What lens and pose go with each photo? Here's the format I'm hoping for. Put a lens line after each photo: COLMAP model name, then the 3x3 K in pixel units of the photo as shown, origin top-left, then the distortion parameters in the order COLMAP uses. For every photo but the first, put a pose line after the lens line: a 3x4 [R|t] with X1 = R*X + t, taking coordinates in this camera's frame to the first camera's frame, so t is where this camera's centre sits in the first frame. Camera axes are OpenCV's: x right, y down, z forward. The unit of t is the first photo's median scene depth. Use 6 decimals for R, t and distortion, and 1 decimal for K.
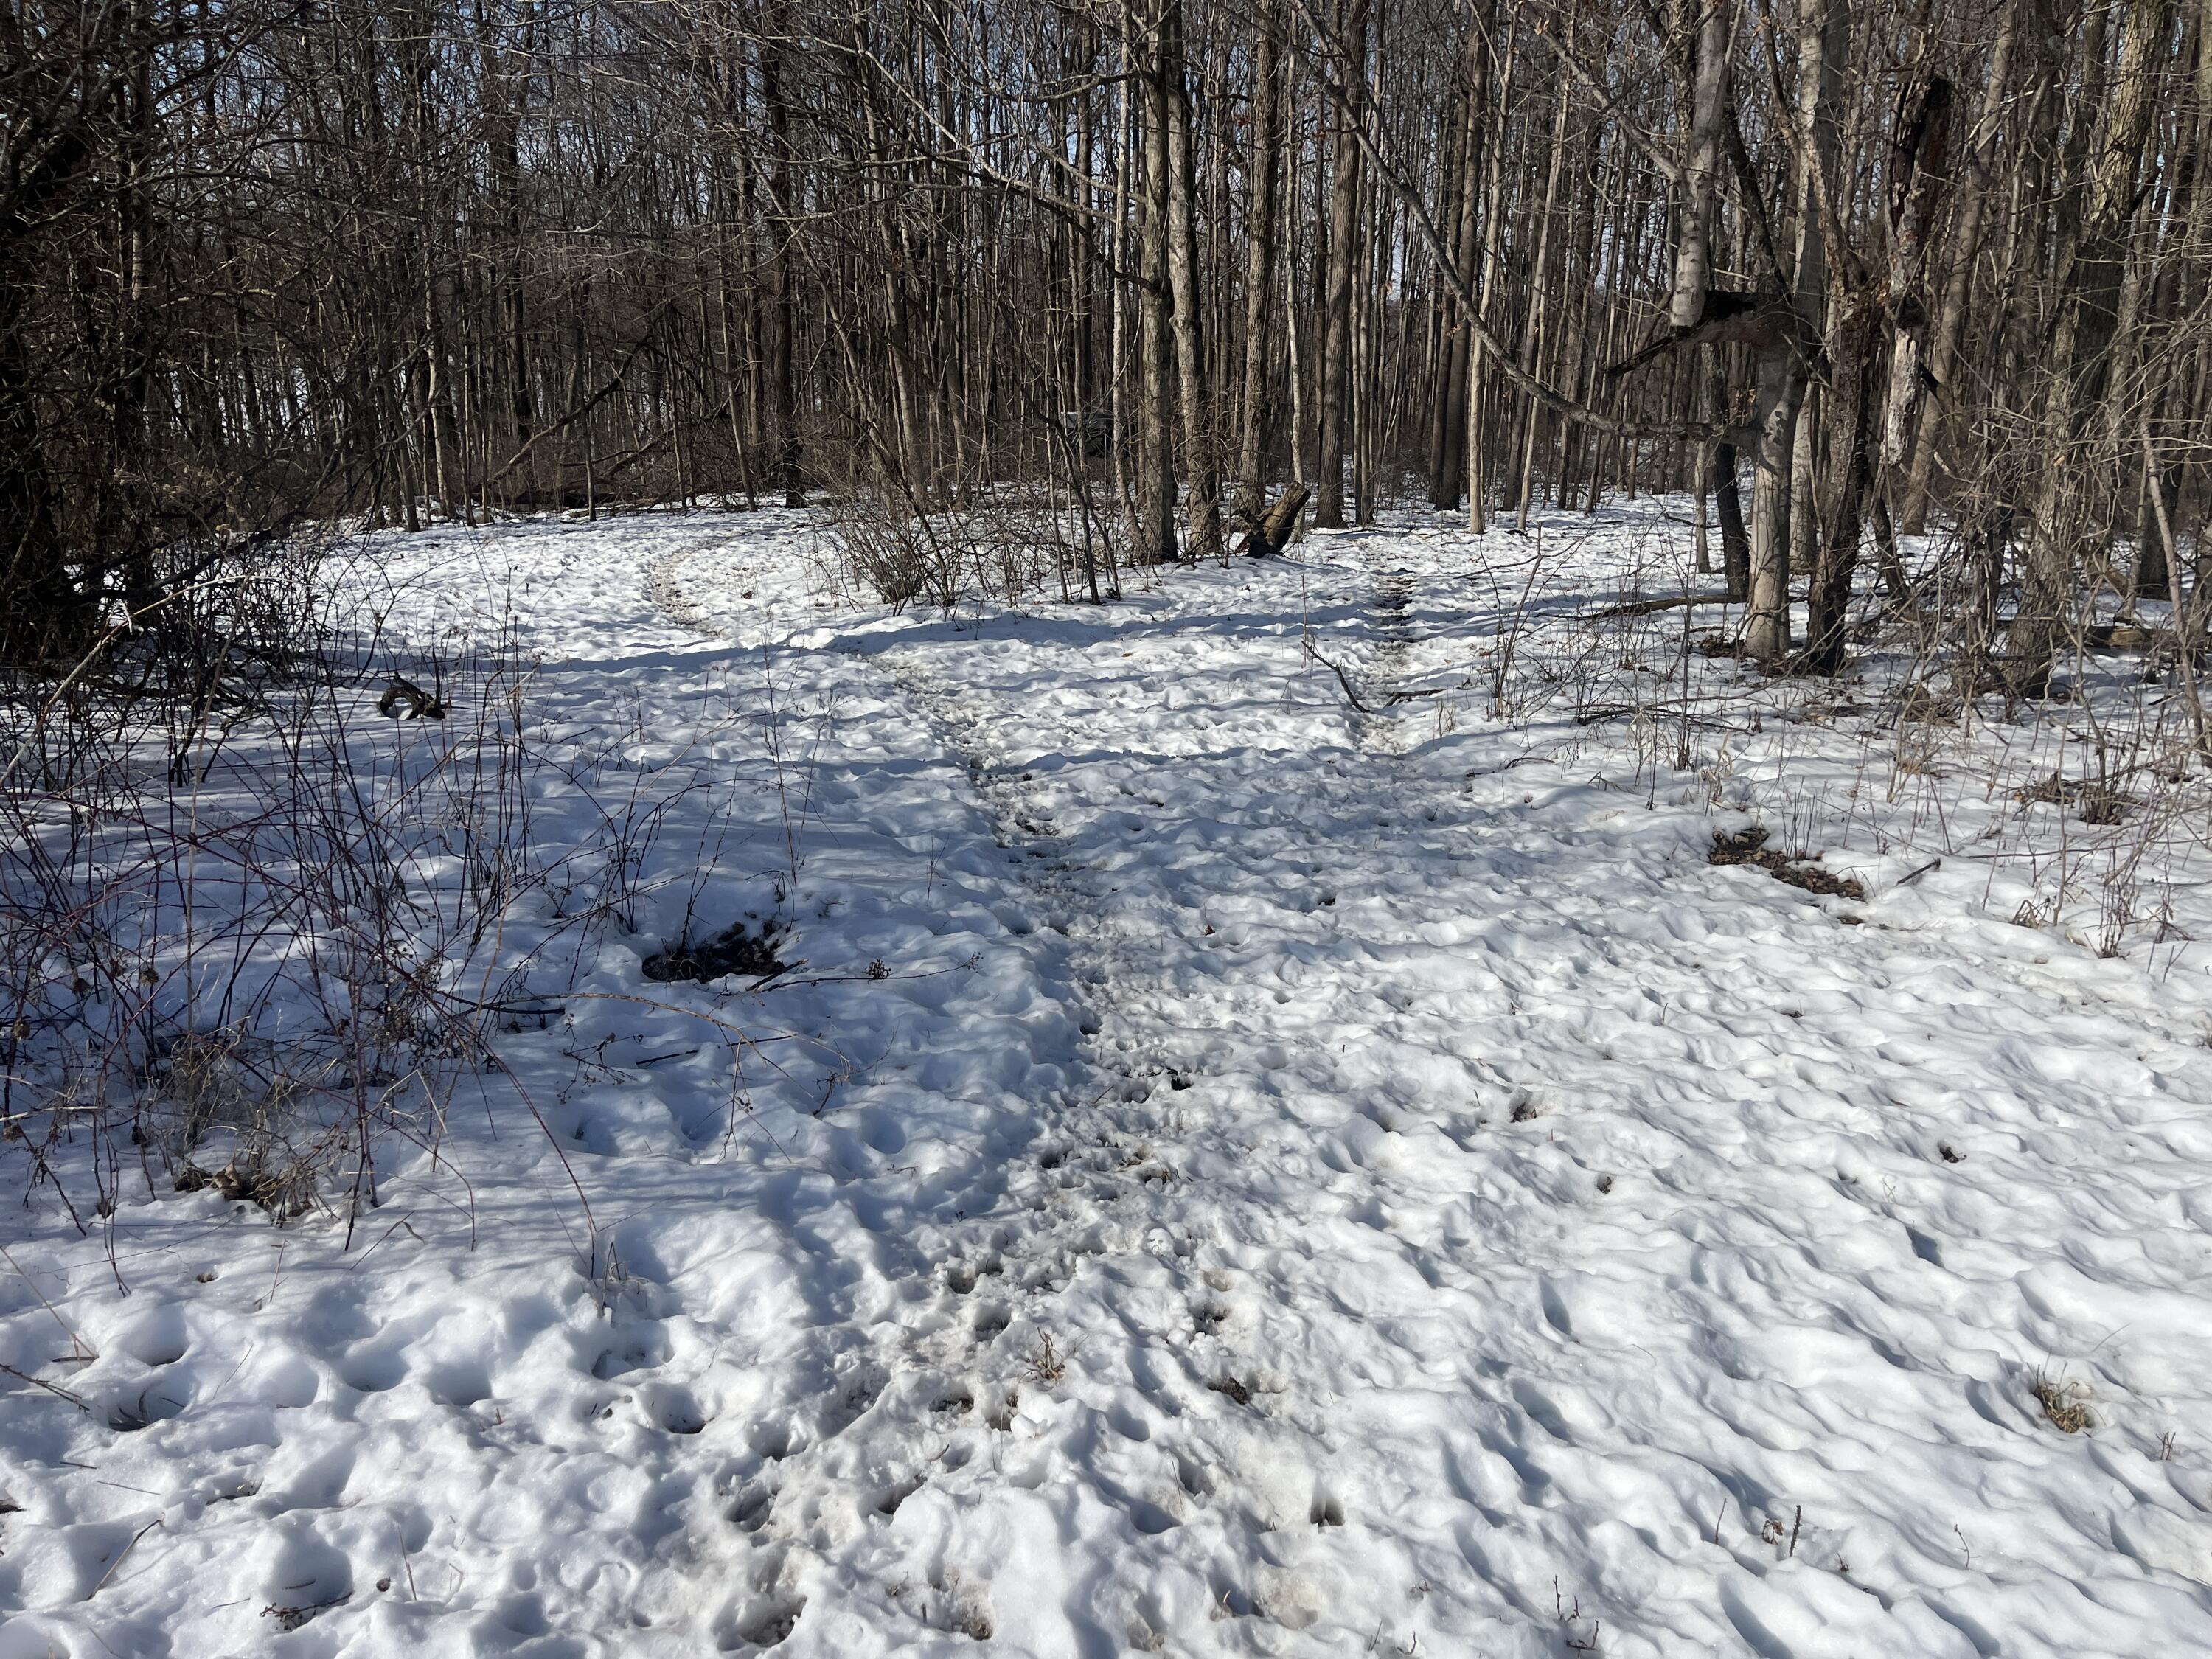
lens RADIAL K [[1669.9, 0, 1100.1], [0, 1669.9, 830.5], [0, 0, 1]] dist [0.008869, 0.001212]
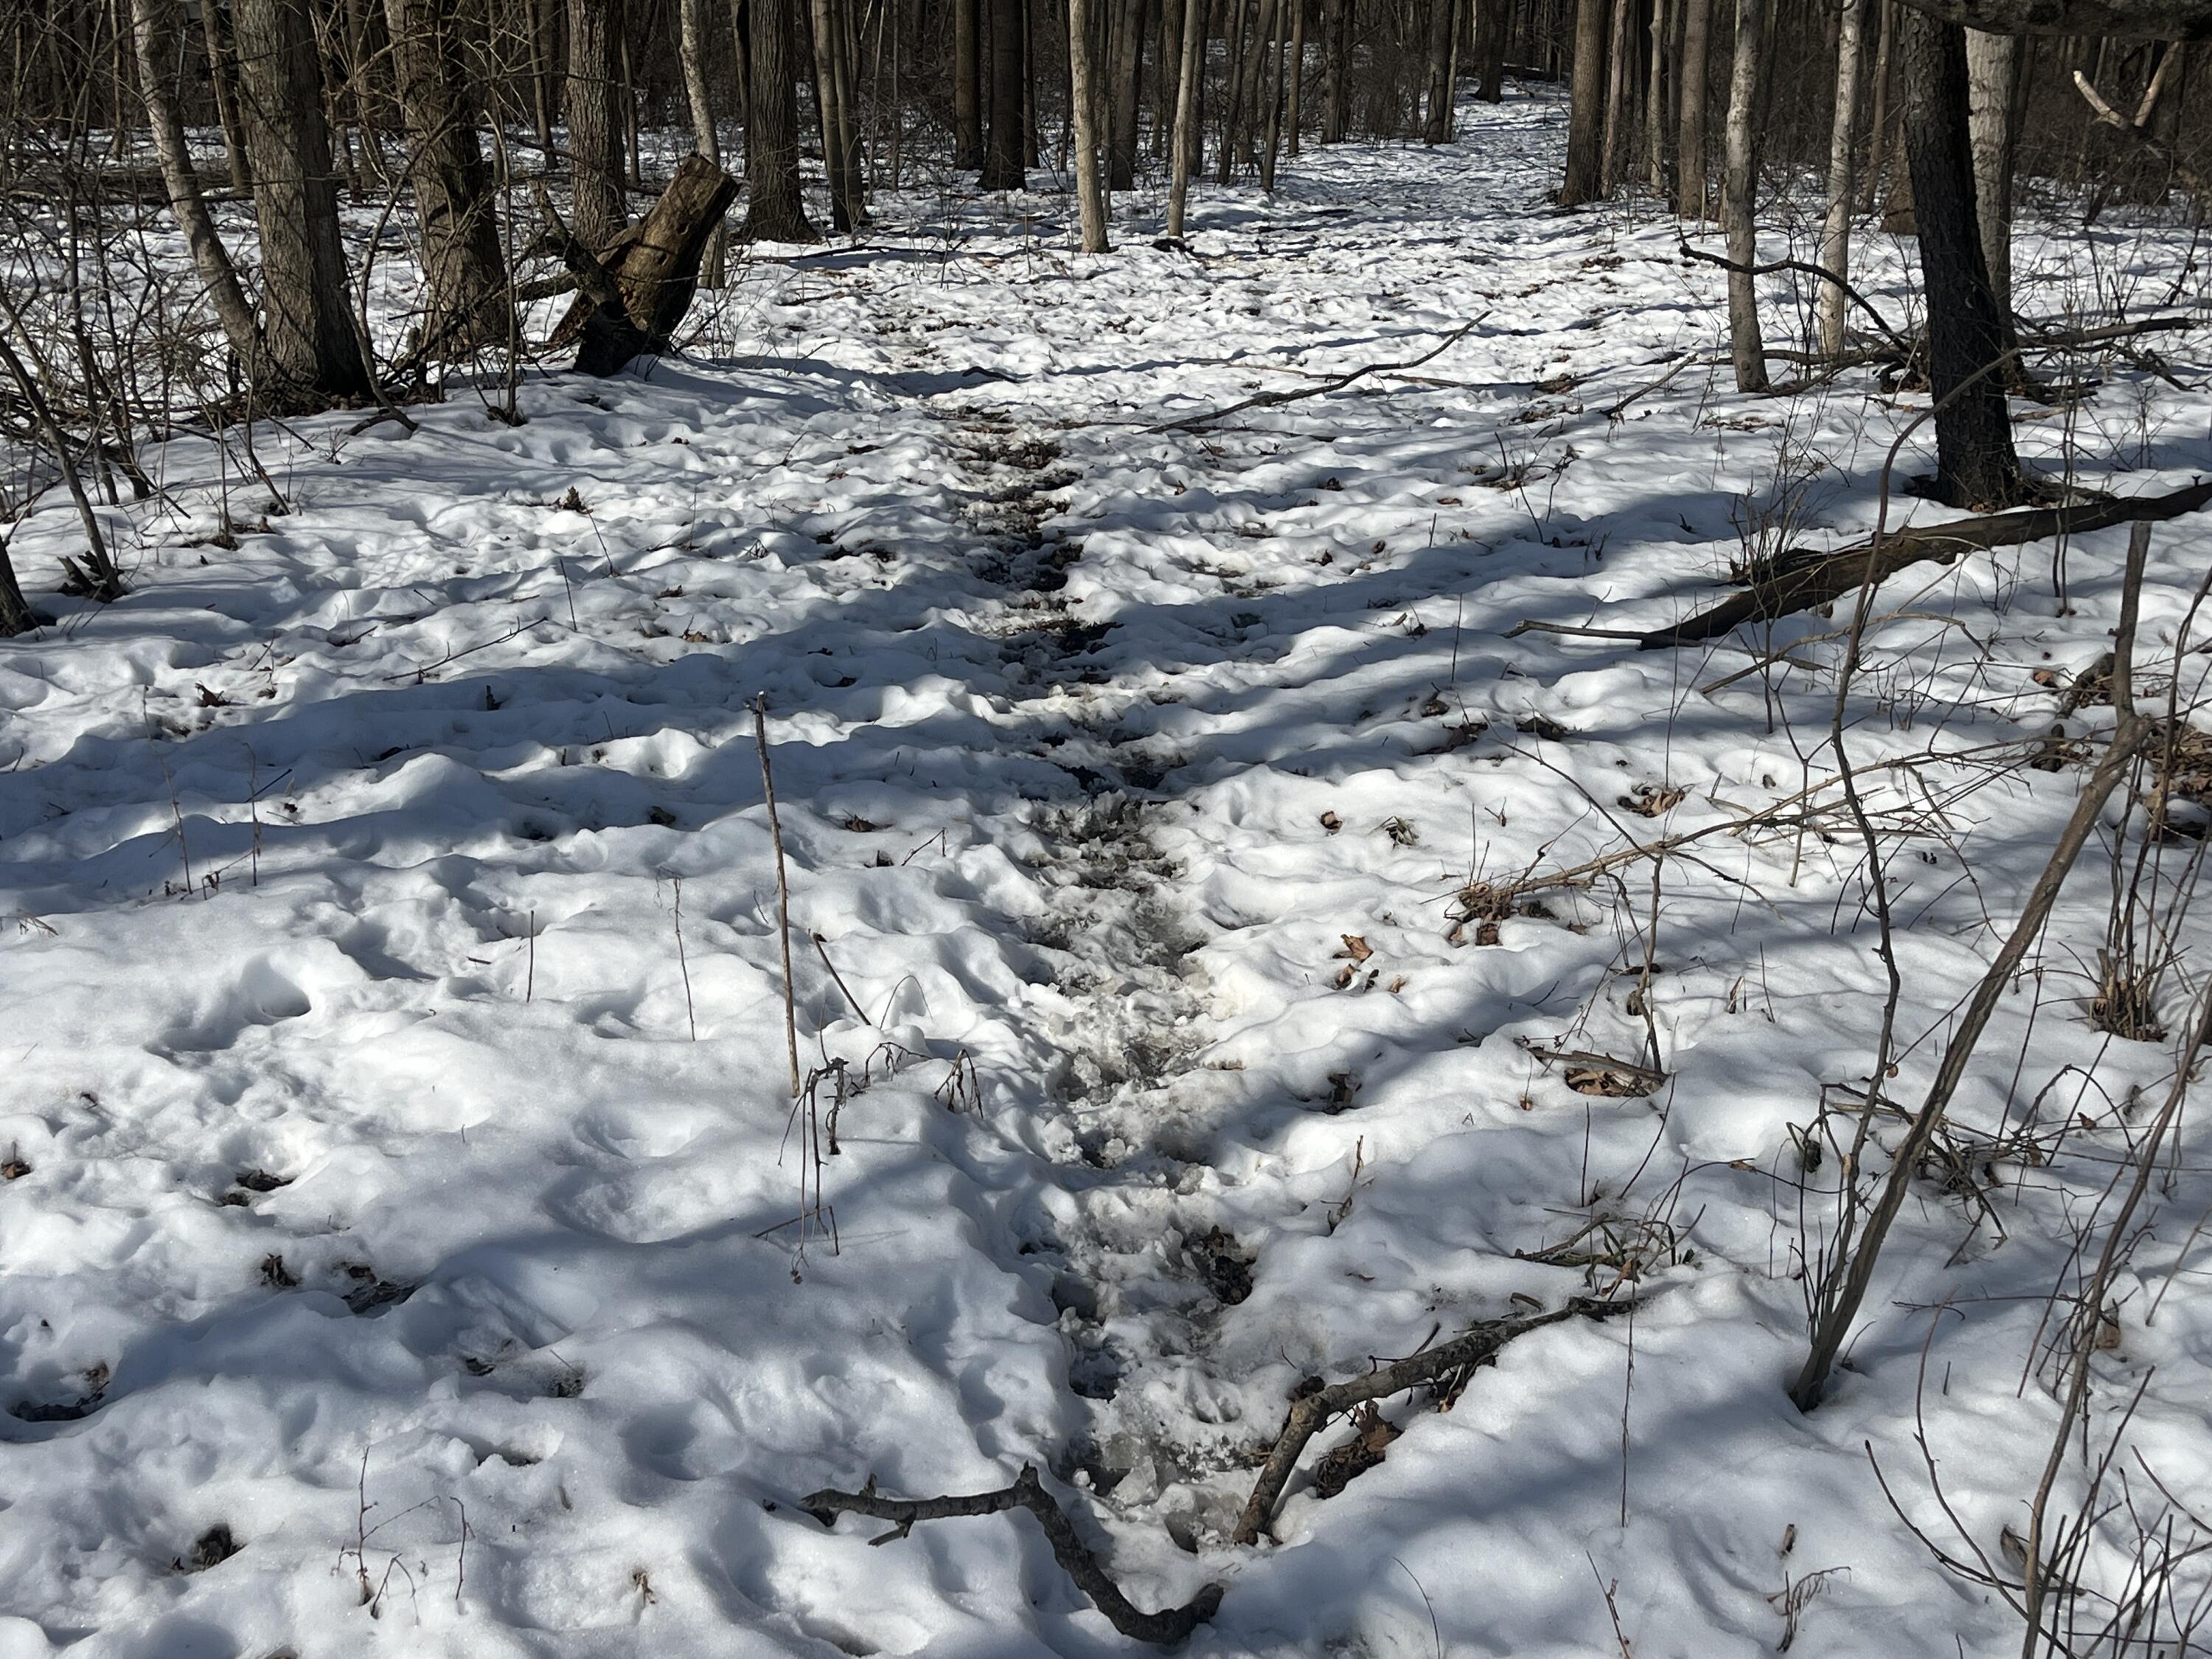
lens RADIAL K [[2555.2, 0, 1109.3], [0, 2555.2, 832.6], [0, 0, 1]] dist [0.075783, 0.000000]
pose [[0.964762, -0.073244, 0.252726, 0.050596], [0.056025, 0.995633, 0.074679, -0.098634], [-0.257092, -0.057888, 0.964652, 0.424028]]
